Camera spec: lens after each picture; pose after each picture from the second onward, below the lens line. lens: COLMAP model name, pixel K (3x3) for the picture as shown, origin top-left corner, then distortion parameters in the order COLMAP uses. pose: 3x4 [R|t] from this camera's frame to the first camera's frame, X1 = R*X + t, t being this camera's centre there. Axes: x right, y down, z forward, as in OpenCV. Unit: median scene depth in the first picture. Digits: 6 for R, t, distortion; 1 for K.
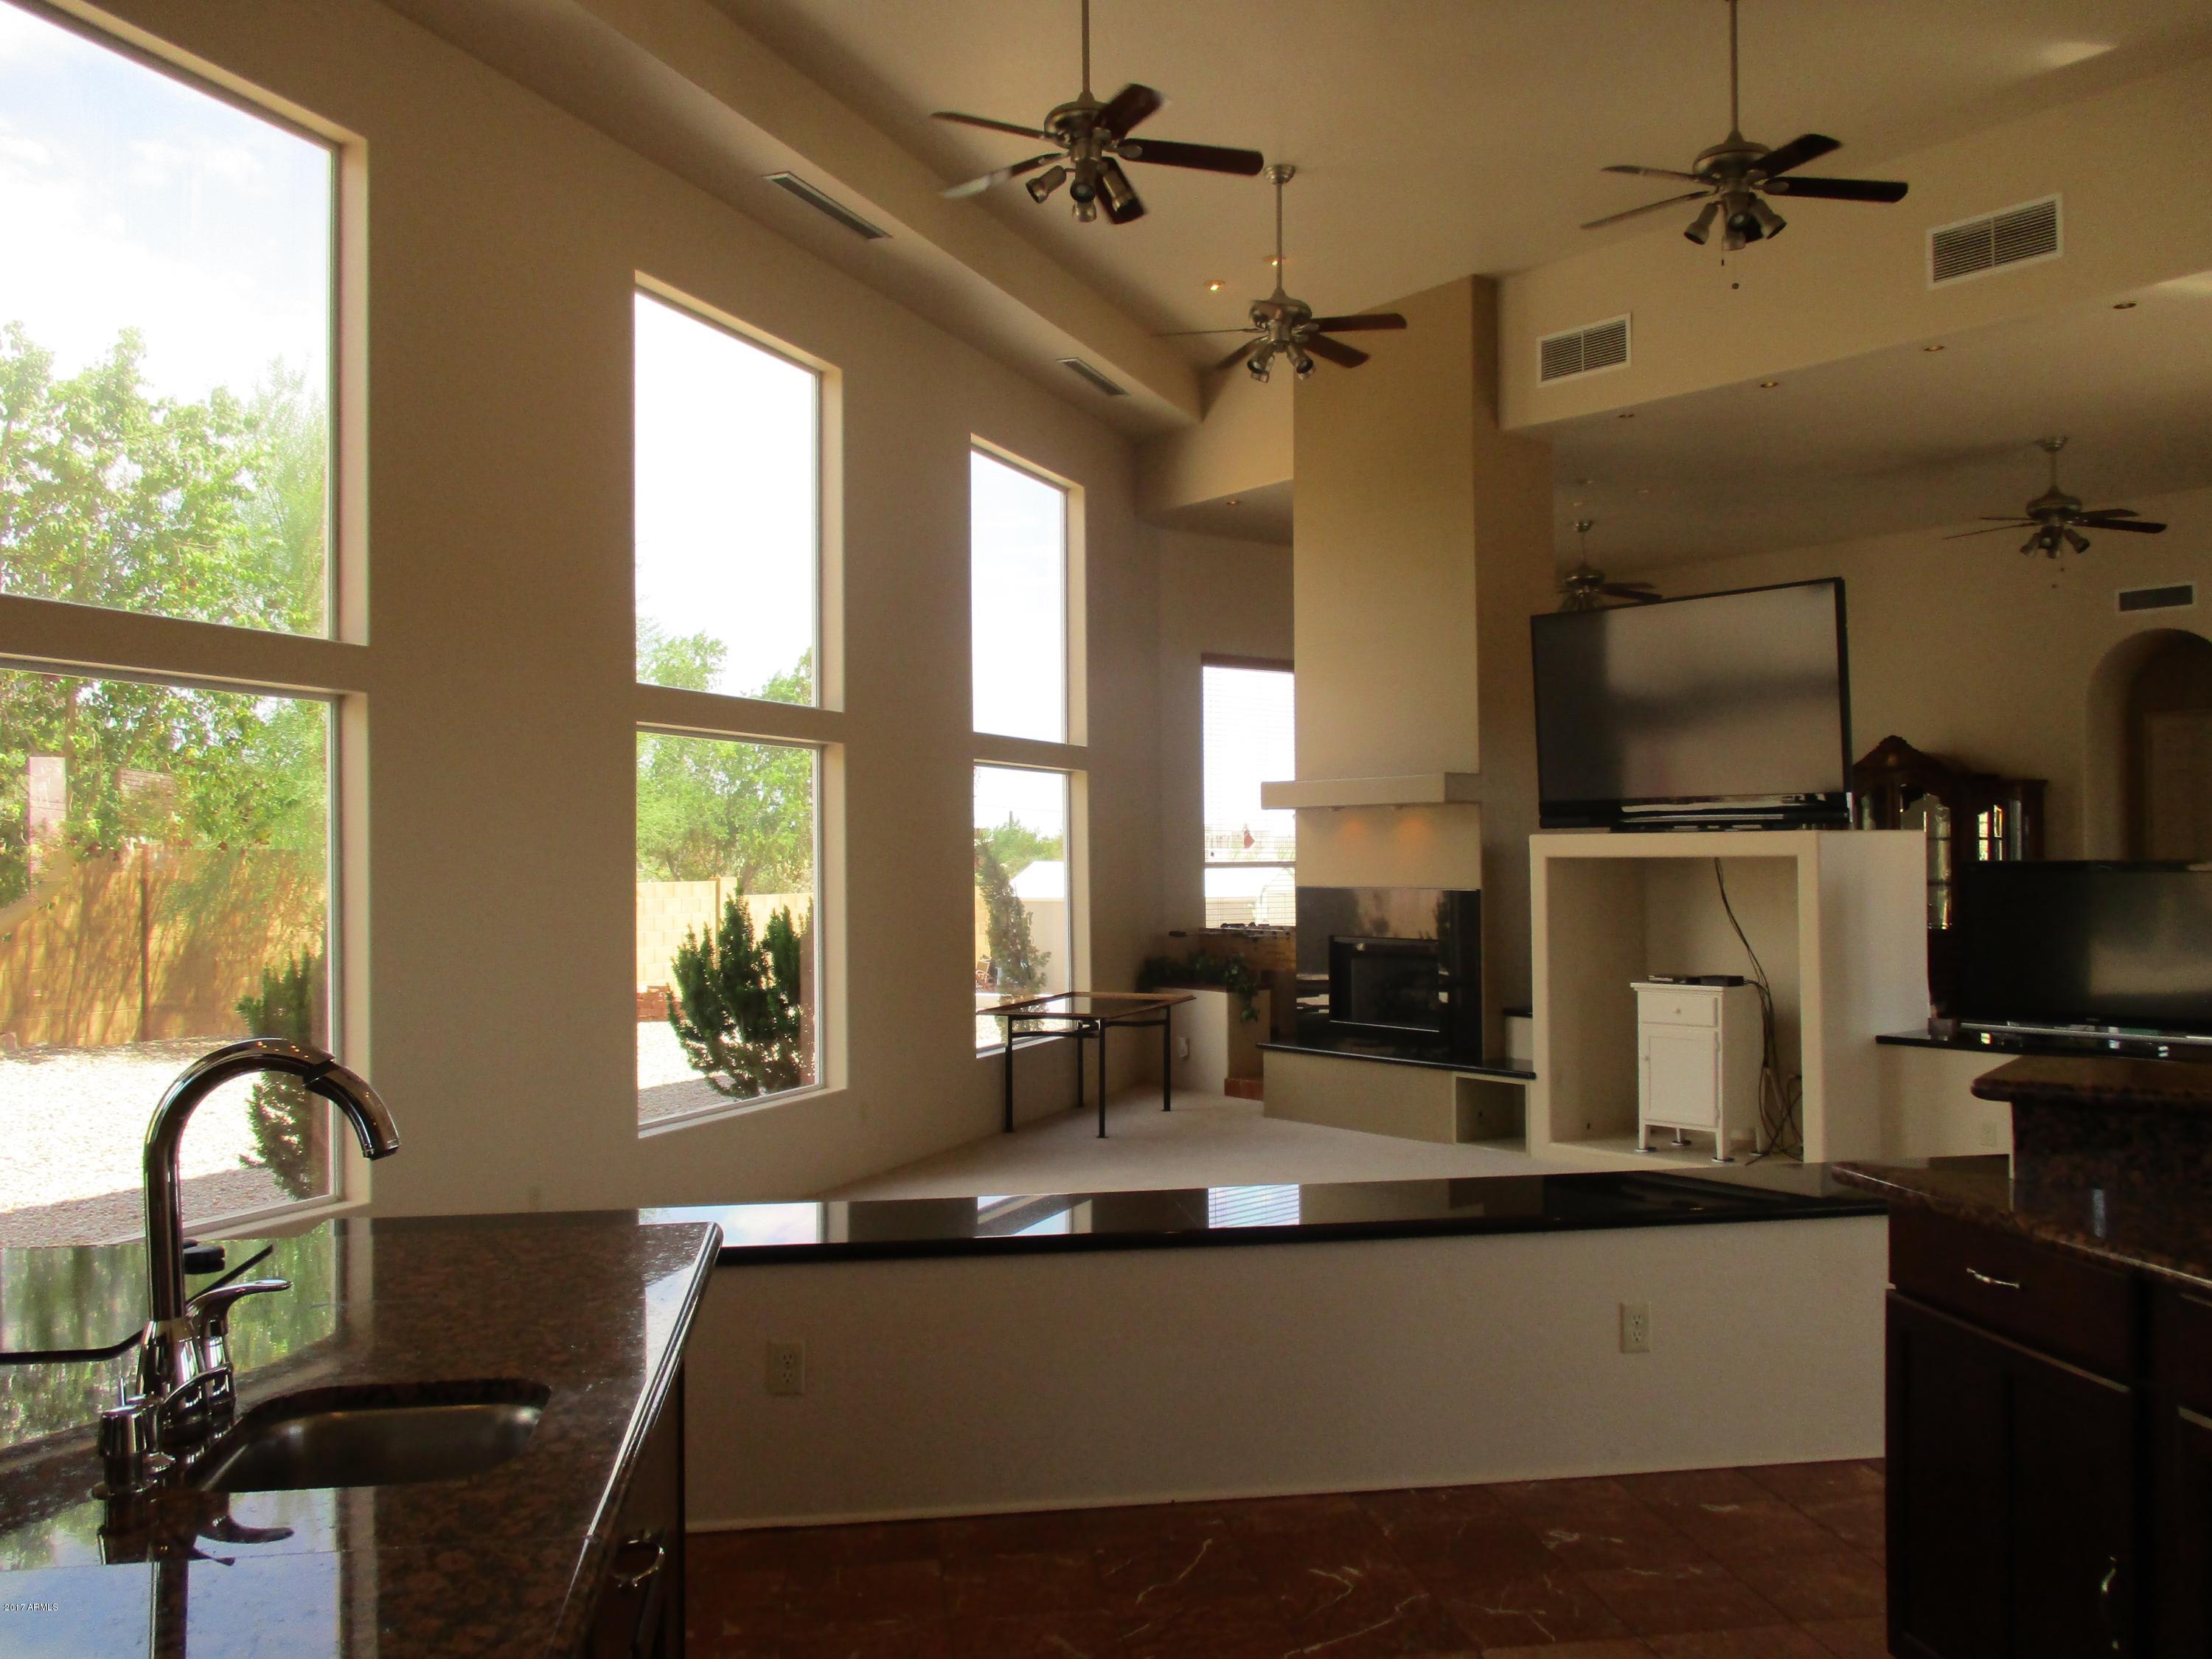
lens RADIAL K [[1840.4, 0, 1129.8], [0, 1840.4, 837.6], [0, 0, 1]] dist [-0.026788, 0.019270]
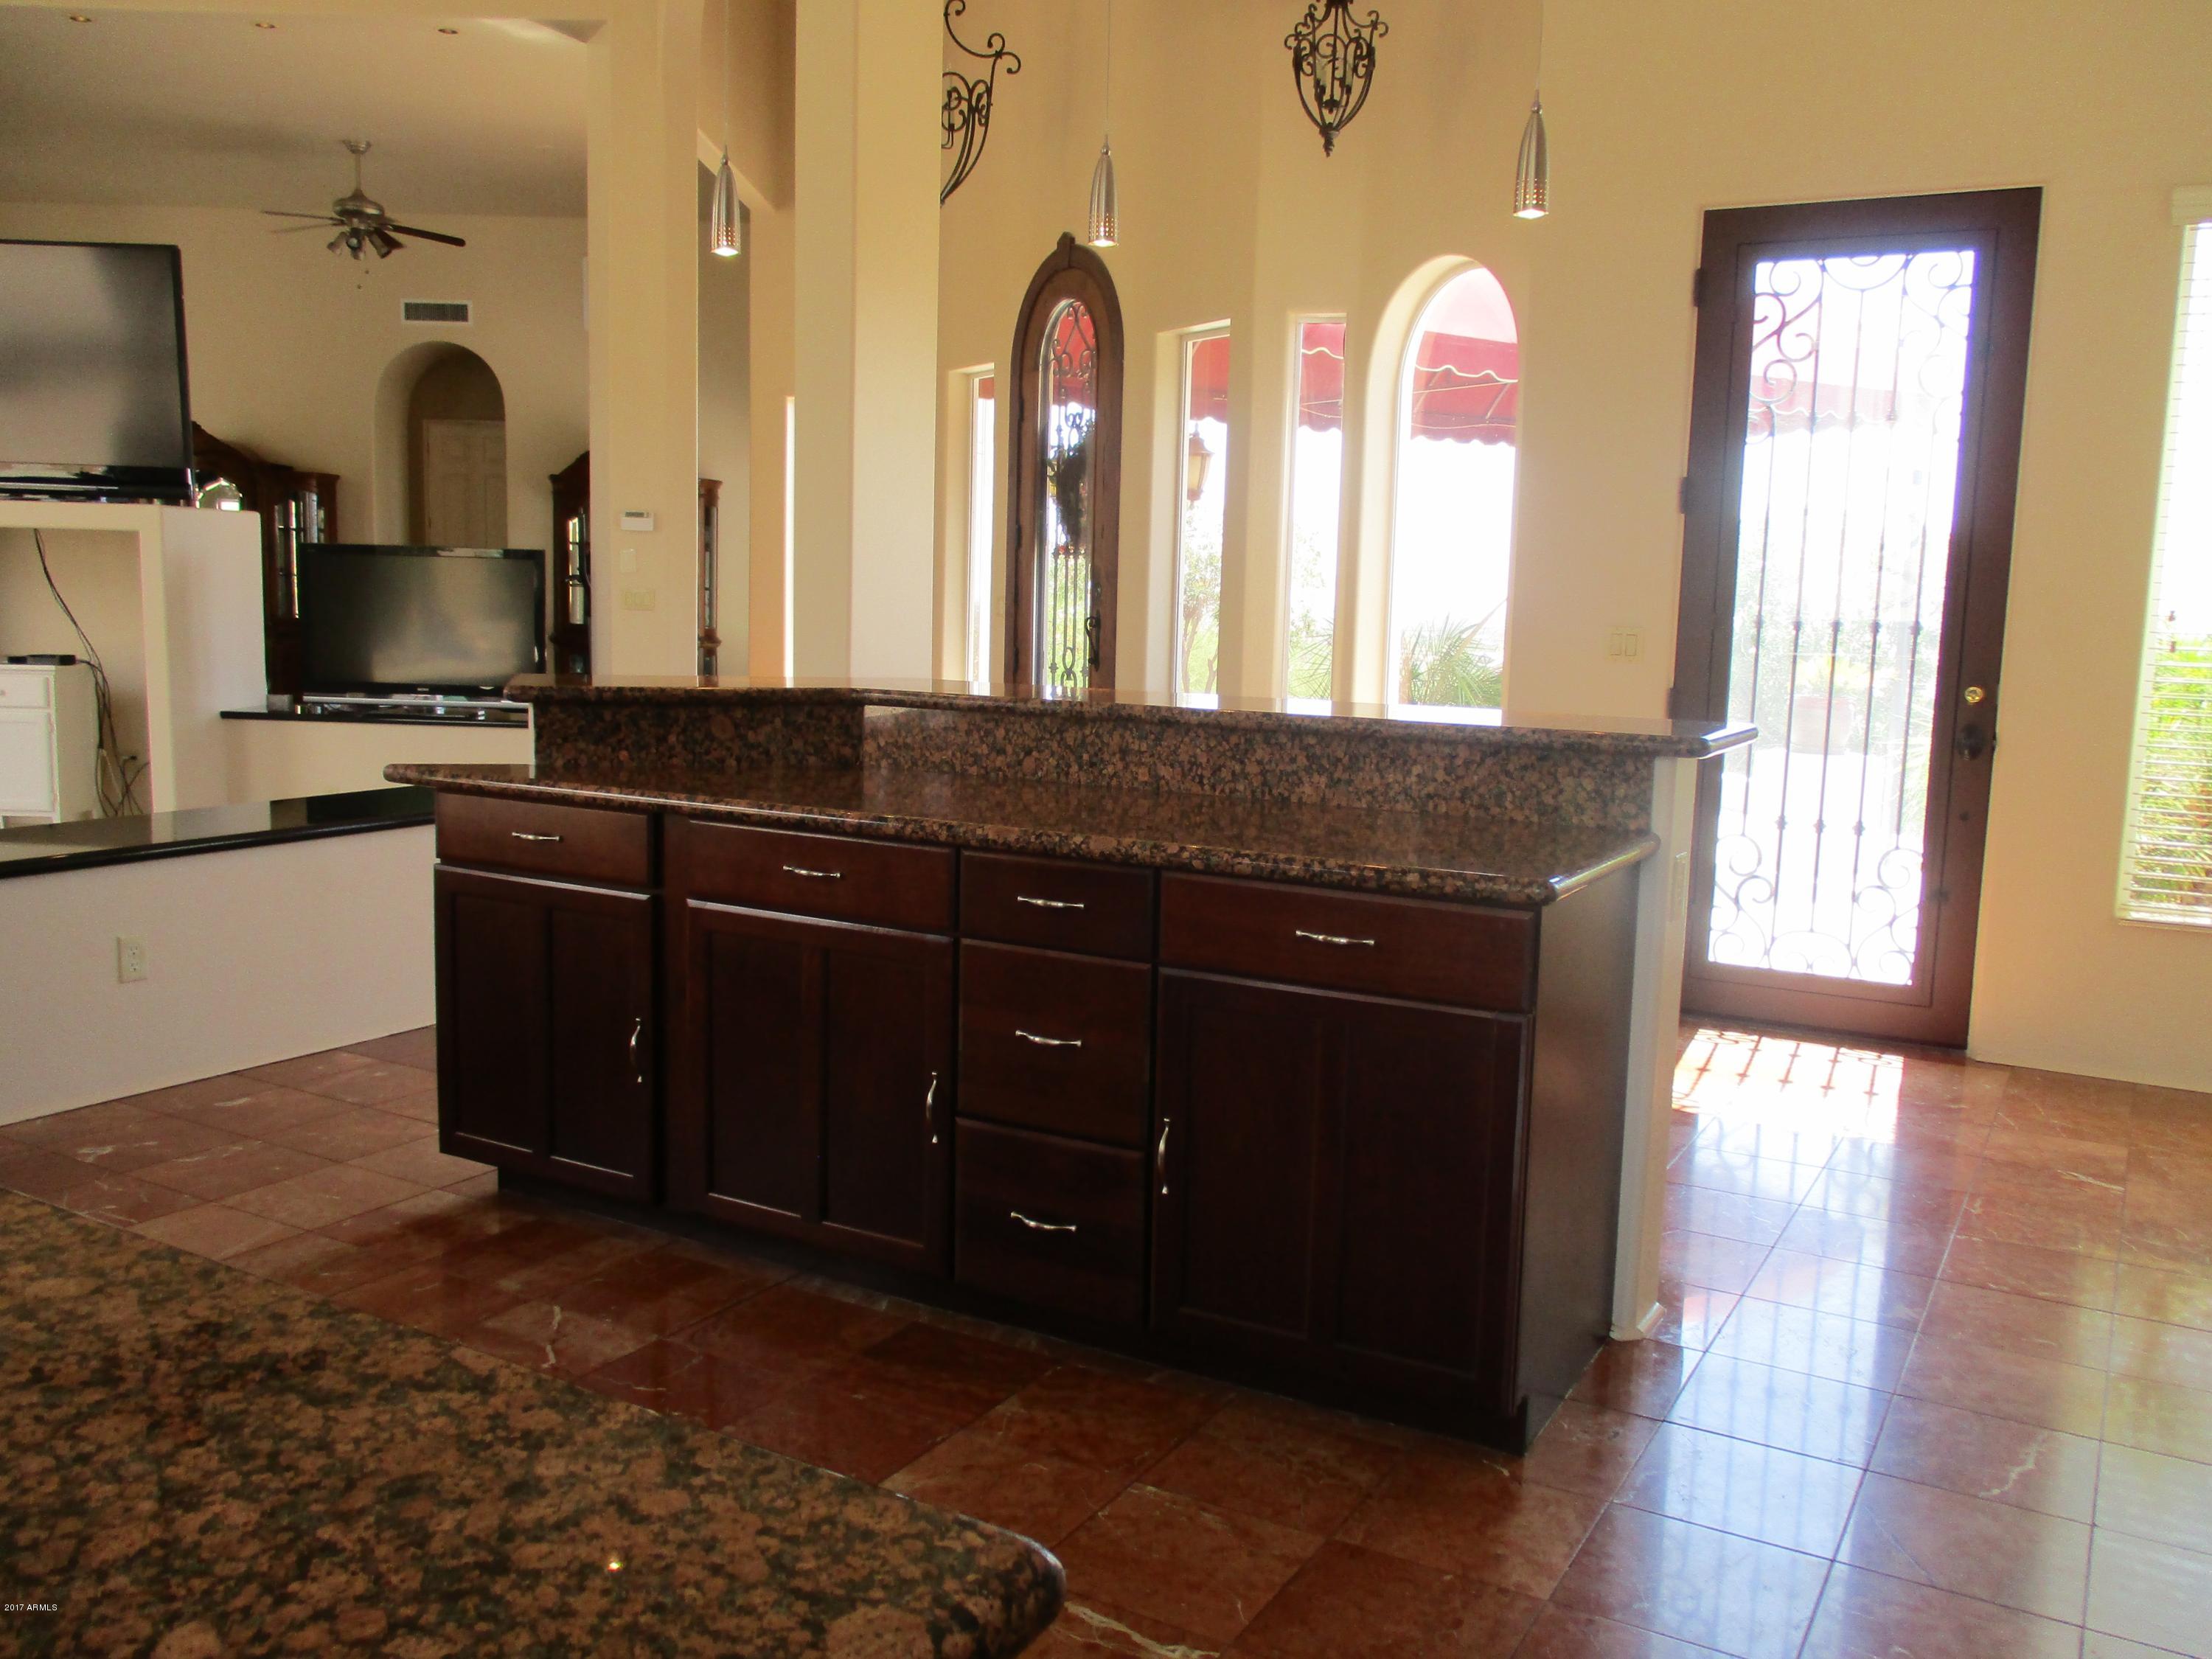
lens RADIAL K [[1840.4, 0, 1120.4], [0, 1840.4, 835.9], [0, 0, 1]] dist [-0.026788, 0.019270]
pose [[0.623546, -0.080327, 0.777649, -0.070103], [-0.044054, 0.989517, 0.137535, 0.011696], [-0.780545, -0.120018, 0.613470, -0.027996]]
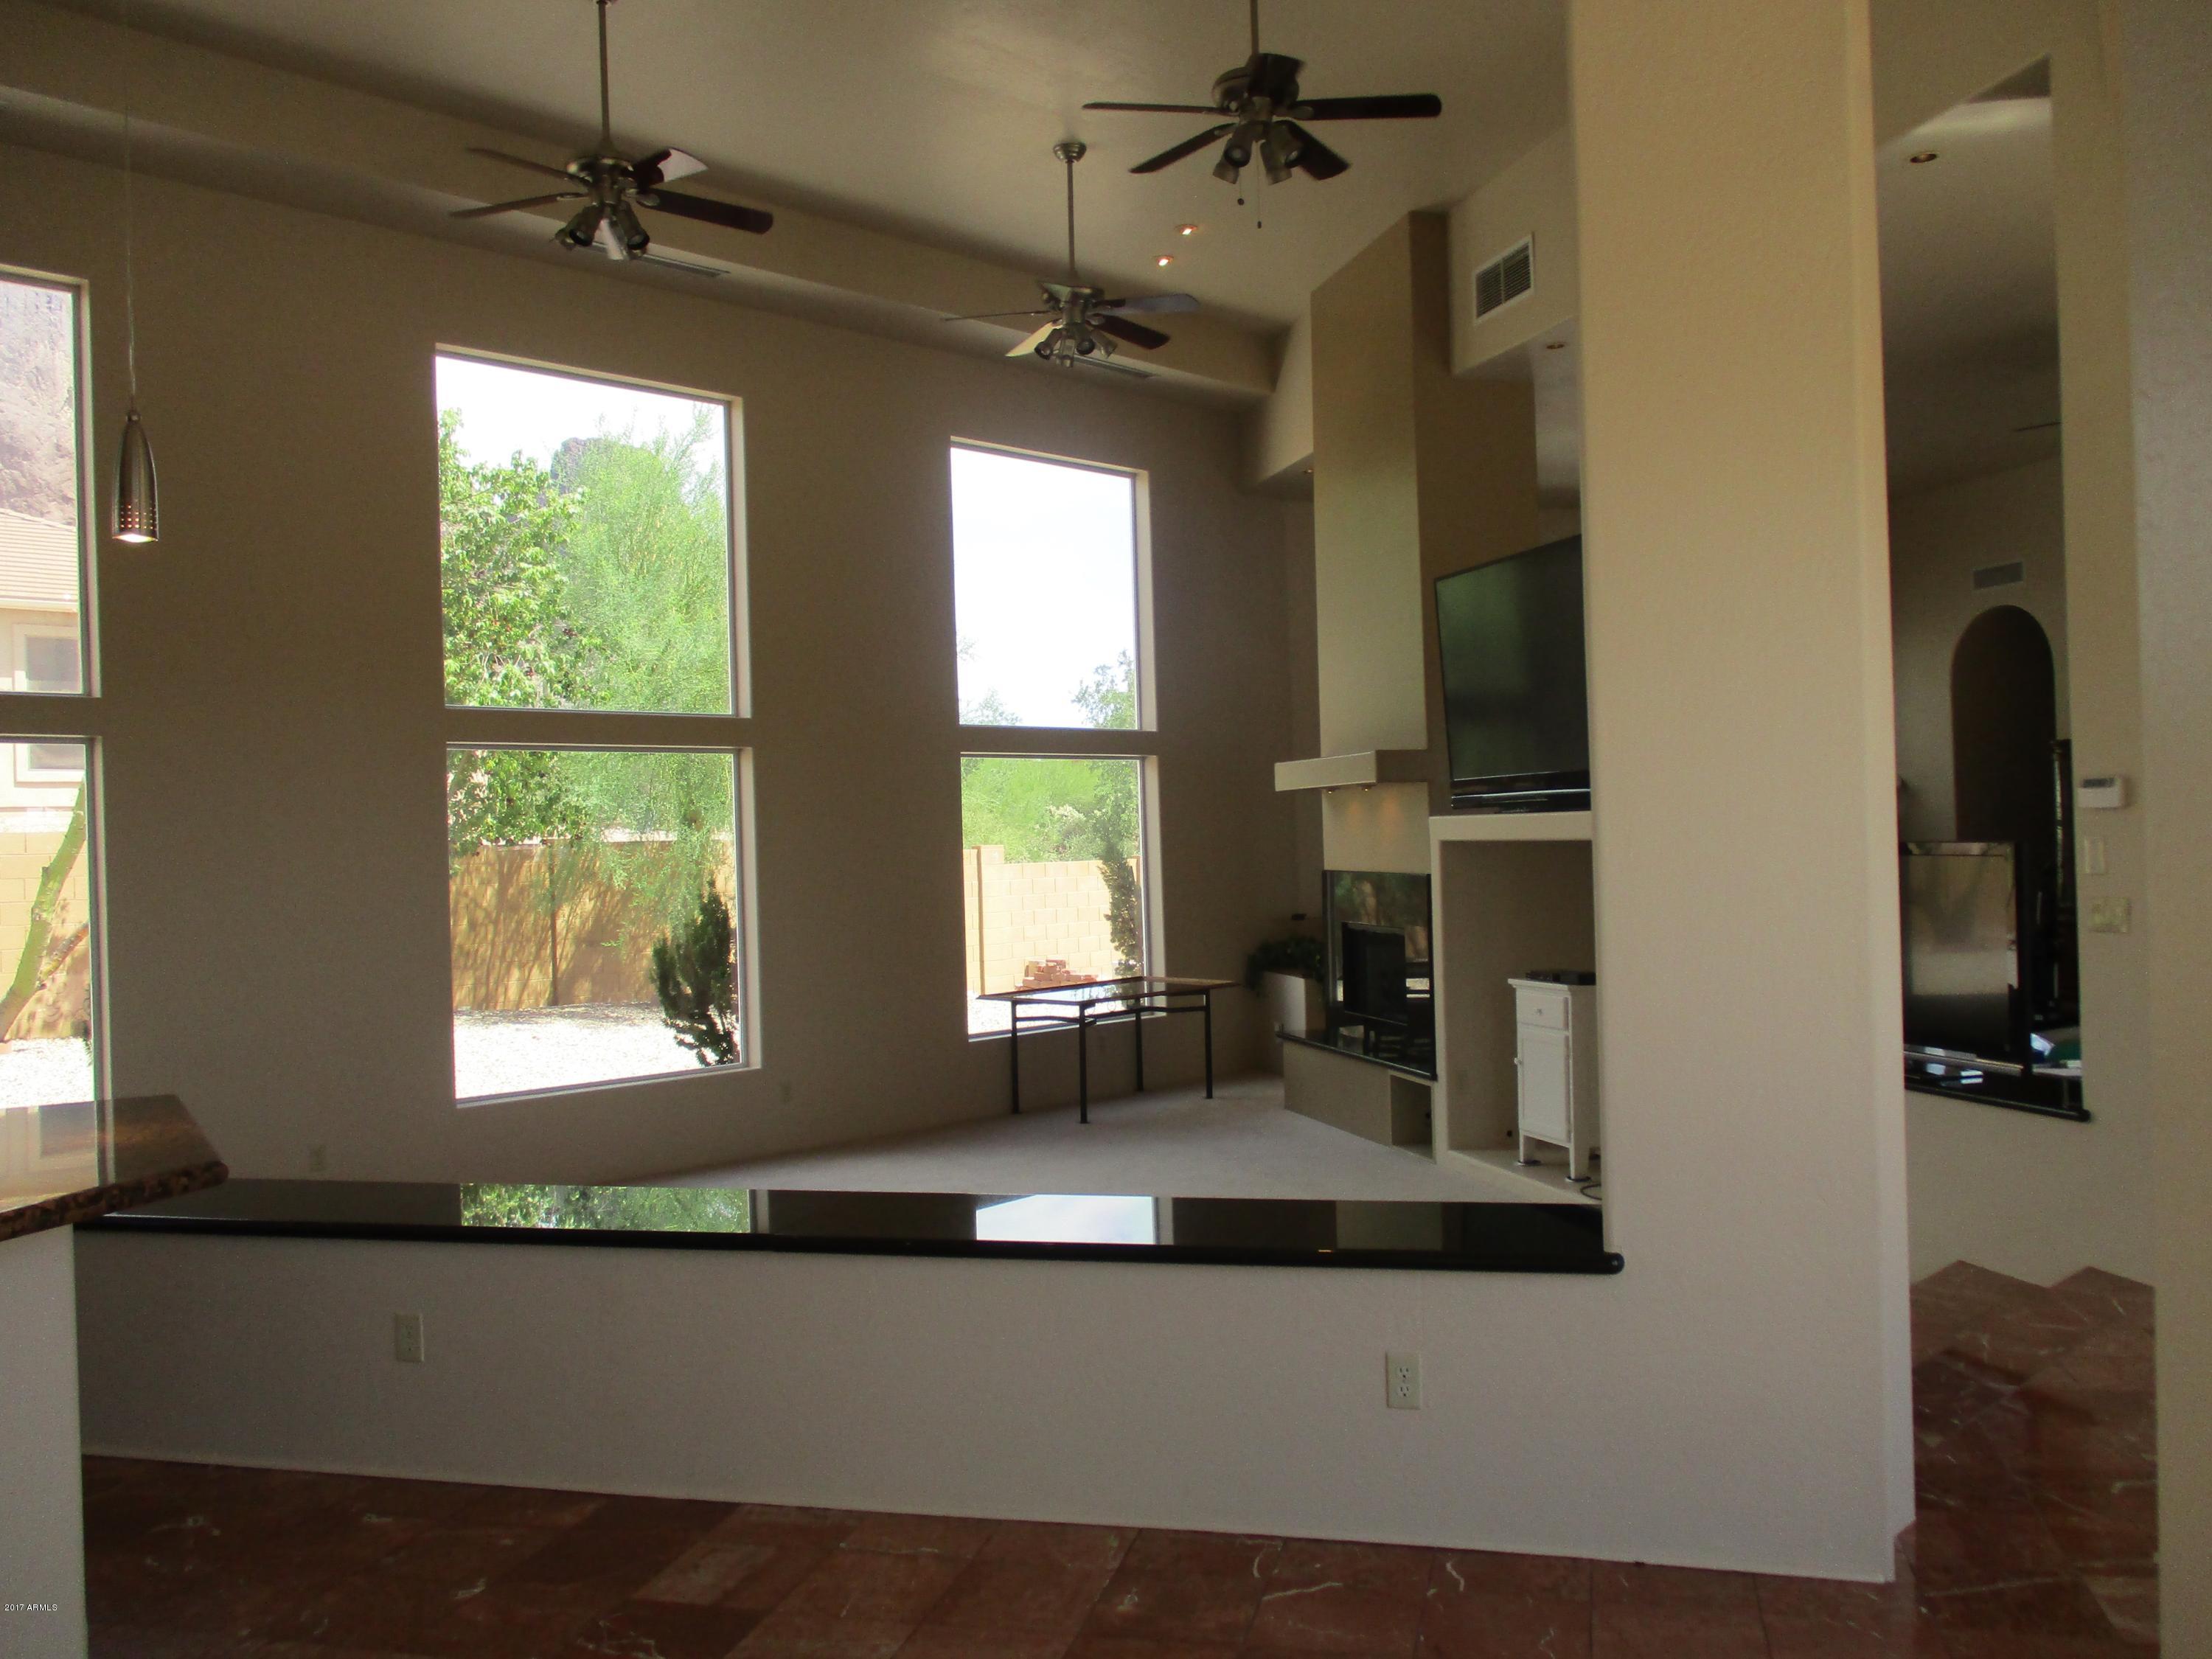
lens RADIAL K [[1840.4, 0, 1119.1], [0, 1840.4, 824.4], [0, 0, 1]] dist [-0.026788, 0.019270]
pose [[0.918358, -0.018357, -0.395325, 0.418396], [0.023483, 0.999691, 0.008131, -0.008220], [0.395053, -0.016750, 0.918506, 0.086402]]
